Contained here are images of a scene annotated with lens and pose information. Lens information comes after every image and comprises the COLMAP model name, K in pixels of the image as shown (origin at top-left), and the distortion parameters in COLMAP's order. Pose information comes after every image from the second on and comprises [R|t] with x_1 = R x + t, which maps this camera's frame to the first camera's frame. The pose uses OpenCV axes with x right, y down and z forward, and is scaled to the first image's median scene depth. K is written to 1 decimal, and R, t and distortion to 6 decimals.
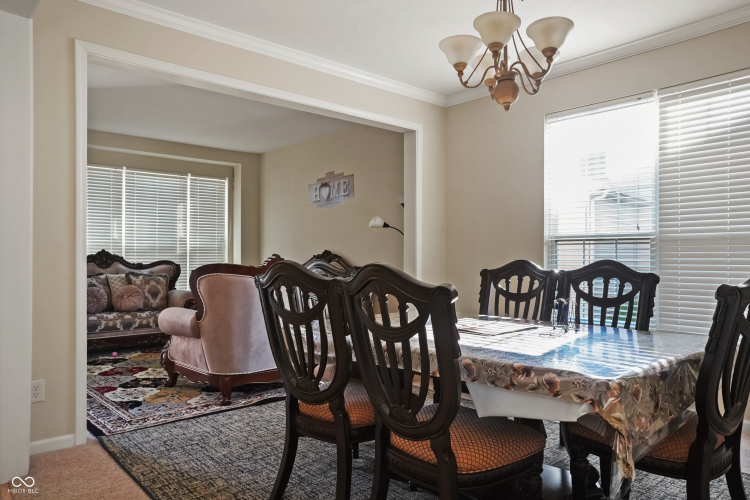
lens RADIAL K [[519.0, 0, 373.7], [0, 519.0, 258.9], [0, 0, 1]] dist [-0.070594, 0.094436]
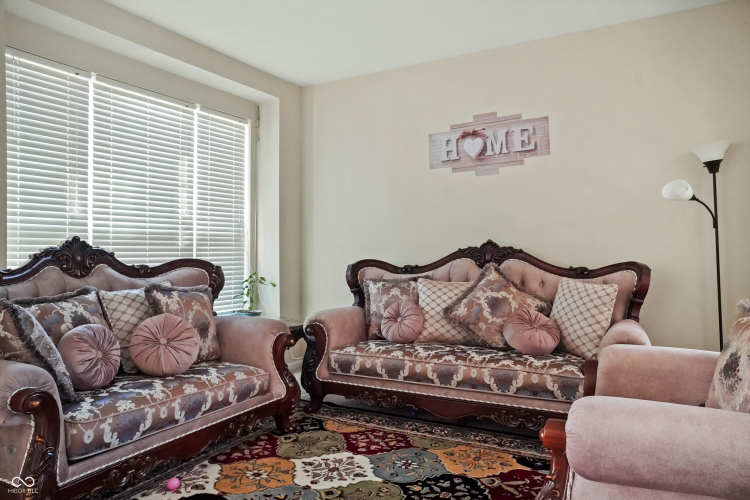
lens RADIAL K [[519.0, 0, 373.7], [0, 519.0, 258.9], [0, 0, 1]] dist [-0.070594, 0.094436]
pose [[0.951604, -0.006910, 0.307250, -0.389956], [0.002602, 0.999893, 0.014428, -0.004257], [-0.307317, -0.012931, 0.951519, 0.447202]]
